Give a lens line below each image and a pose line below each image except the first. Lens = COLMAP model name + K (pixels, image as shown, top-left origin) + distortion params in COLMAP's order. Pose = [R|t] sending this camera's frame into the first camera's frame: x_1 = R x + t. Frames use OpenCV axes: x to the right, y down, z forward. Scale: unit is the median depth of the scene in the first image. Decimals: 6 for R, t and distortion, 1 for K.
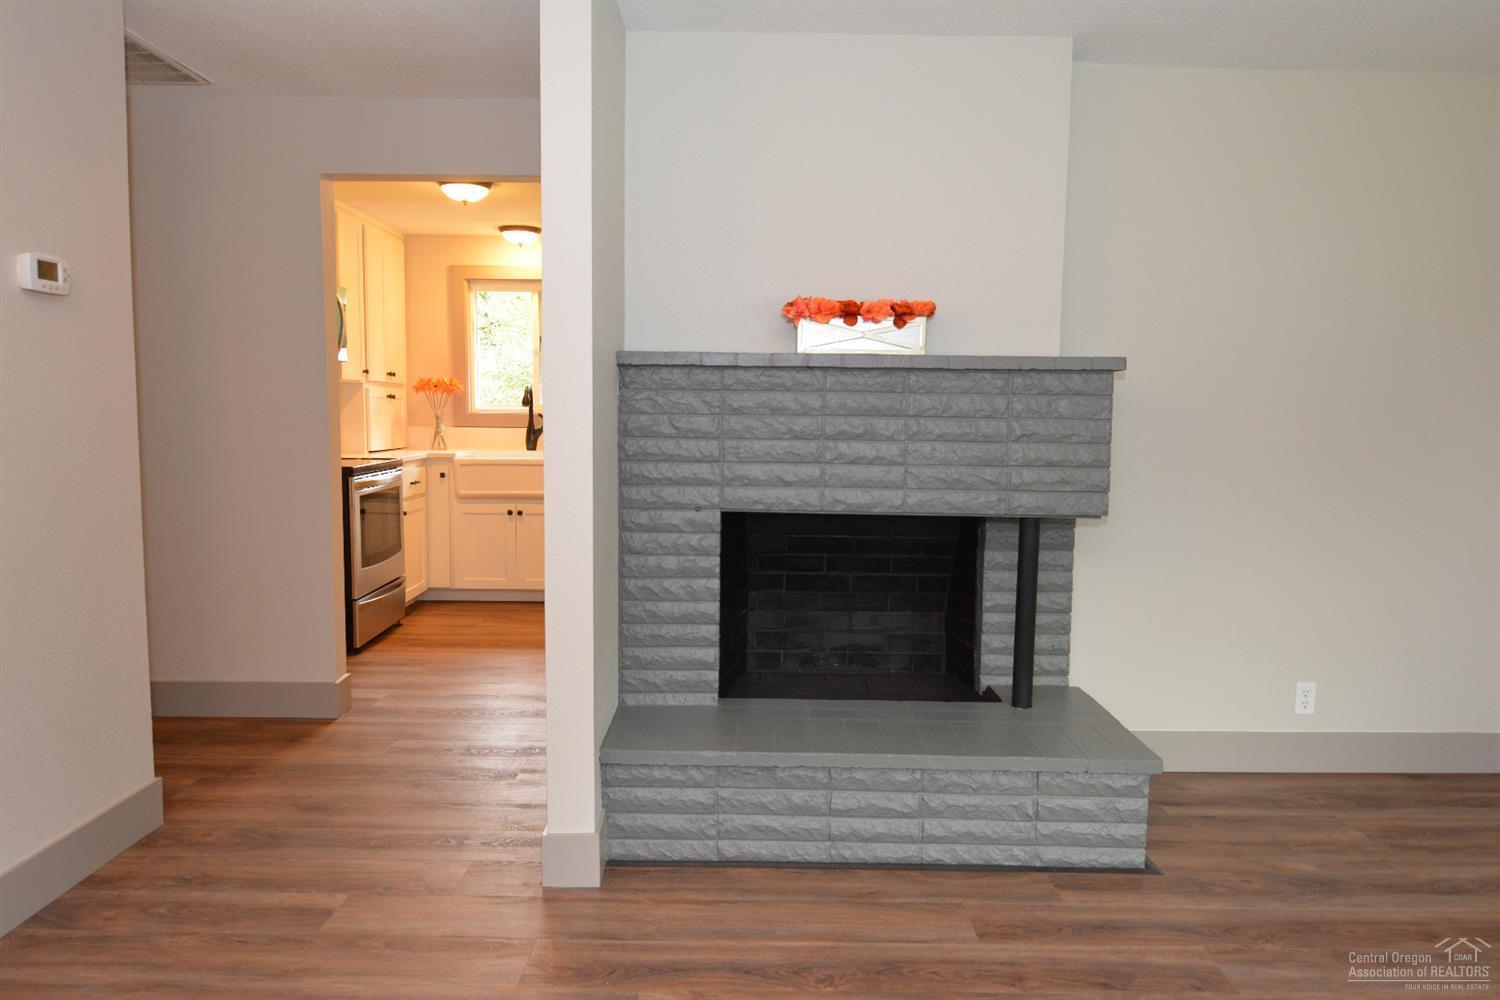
lens RADIAL K [[1021.7, 0, 742.4], [0, 1021.7, 501.0], [0, 0, 1]] dist [0.005250, -0.019094]
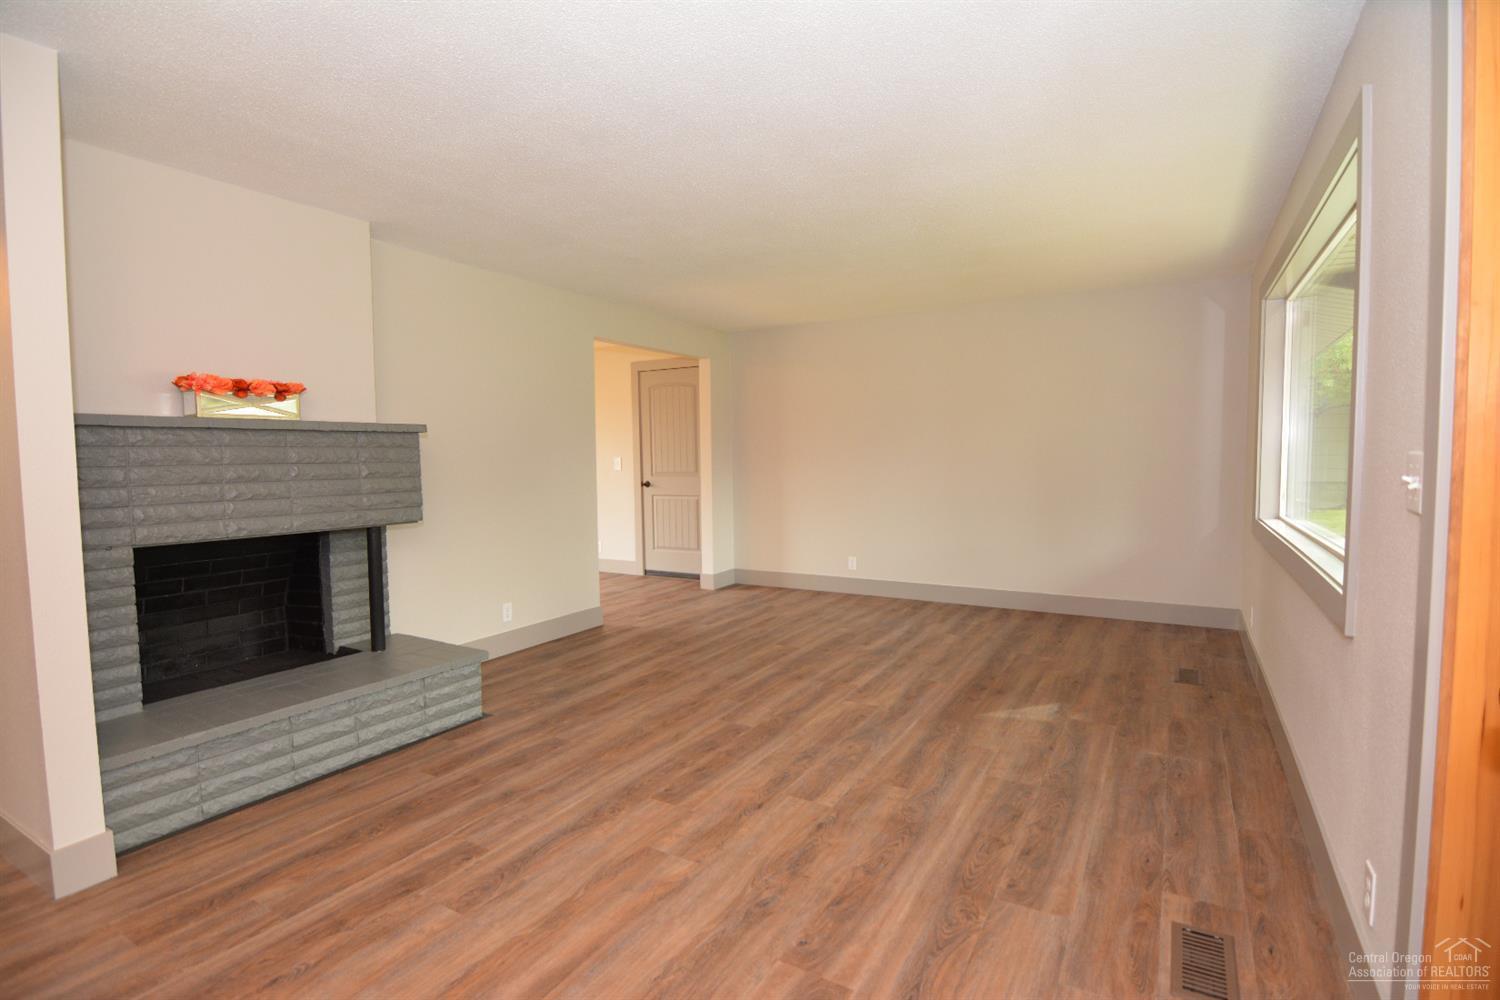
lens RADIAL K [[726.4, 0, 750.5], [0, 726.4, 504.1], [0, 0, 1]] dist [-0.009244, -0.007869]
pose [[0.503140, -0.076142, 0.860844, -0.386900], [0.095750, 0.994890, 0.032035, 0.001345], [-0.858884, 0.066307, 0.507859, -0.048111]]
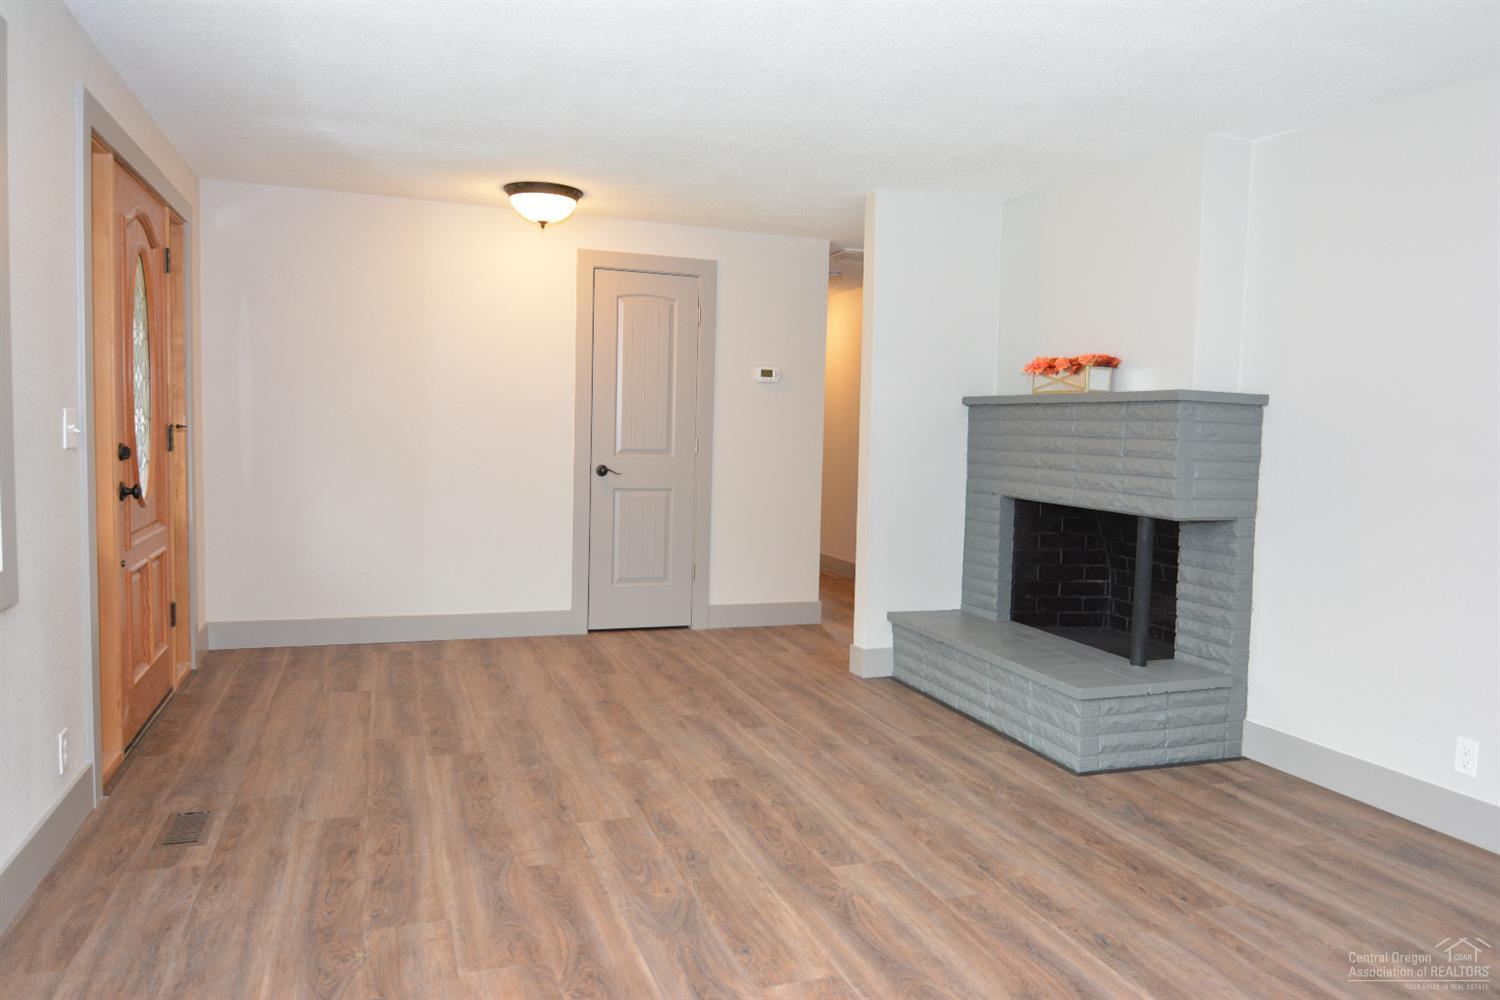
lens RADIAL K [[1021.7, 0, 750.4], [0, 1021.7, 489.8], [0, 0, 1]] dist [0.005250, -0.019094]
pose [[0.343777, 0.055834, -0.937390, 1.365774], [-0.107039, 0.994055, 0.019954, 0.010480], [0.932931, 0.093477, 0.347710, 0.092021]]
